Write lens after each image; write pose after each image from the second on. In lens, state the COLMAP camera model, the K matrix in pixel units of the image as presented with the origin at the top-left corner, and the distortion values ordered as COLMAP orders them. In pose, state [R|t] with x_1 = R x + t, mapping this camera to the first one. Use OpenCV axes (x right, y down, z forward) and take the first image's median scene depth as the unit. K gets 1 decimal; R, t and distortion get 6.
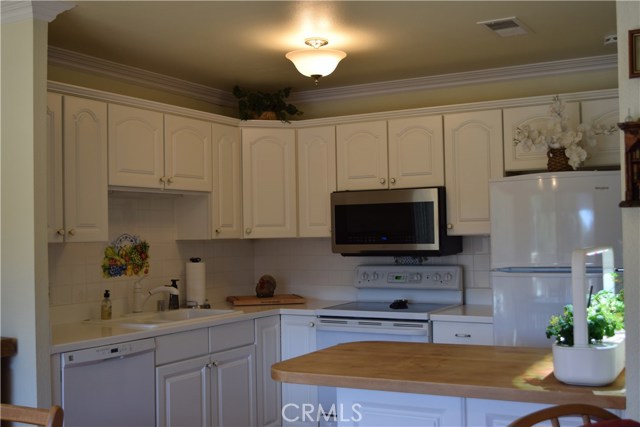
lens RADIAL K [[762.5, 0, 320.0], [0, 762.5, 213.5], [0, 0, 1]] dist [-0.058524, 0.014843]
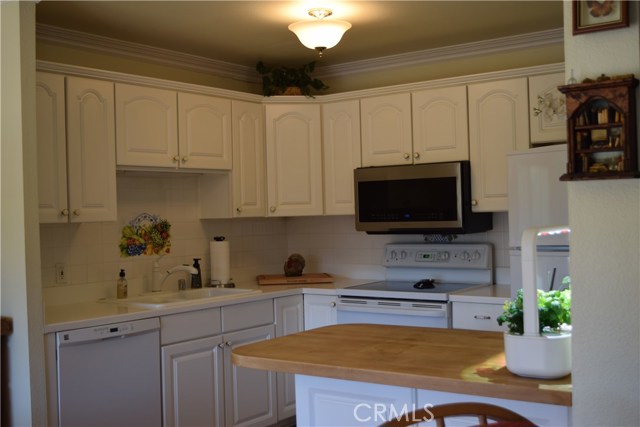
lens RADIAL K [[762.5, 0, 320.0], [0, 762.5, 213.5], [0, 0, 1]] dist [-0.058524, 0.014843]
pose [[0.992084, -0.008010, -0.125322, 0.097342], [0.011822, 0.999489, 0.029702, 0.000039], [0.125020, -0.030948, 0.991671, 0.033348]]
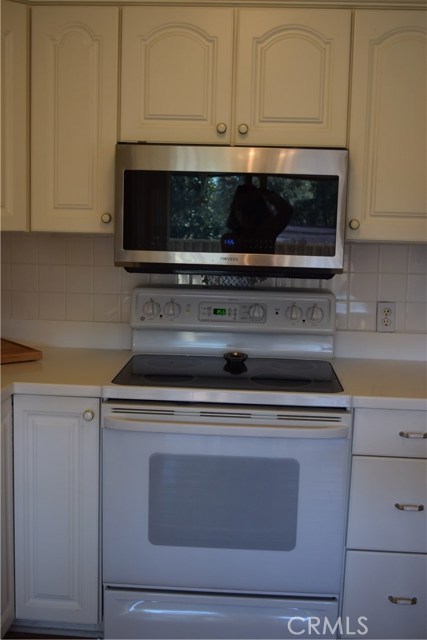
lens RADIAL K [[758.7, 0, 214.0], [0, 758.7, 305.3], [0, 0, 1]] dist [-0.044178, -0.013096]
pose [[0.894038, -0.008445, 0.447912, -0.157056], [-0.055133, 0.990148, 0.128715, 0.010179], [-0.444586, -0.139771, 0.884764, 0.557455]]
